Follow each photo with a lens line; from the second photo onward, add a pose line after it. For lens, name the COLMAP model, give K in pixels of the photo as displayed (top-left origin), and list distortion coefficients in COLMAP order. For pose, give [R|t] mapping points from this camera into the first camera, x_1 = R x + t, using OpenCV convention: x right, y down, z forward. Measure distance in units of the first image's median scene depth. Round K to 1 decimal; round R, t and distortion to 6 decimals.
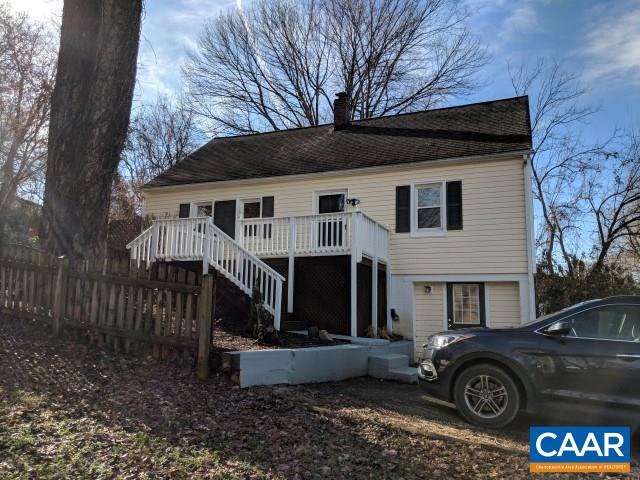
lens RADIAL K [[513.7, 0, 316.4], [0, 513.7, 237.3], [0, 0, 1]] dist [0.108329, -0.148404]
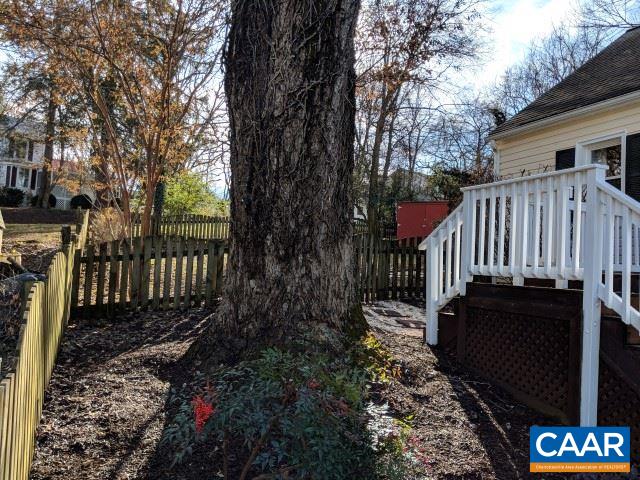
lens RADIAL K [[513.7, 0, 316.4], [0, 513.7, 237.3], [0, 0, 1]] dist [0.108329, -0.148404]
pose [[0.726992, -0.027116, -0.686110, -0.098696], [0.069282, 0.997017, 0.034007, -0.014736], [0.683142, -0.072258, 0.726702, 0.576176]]
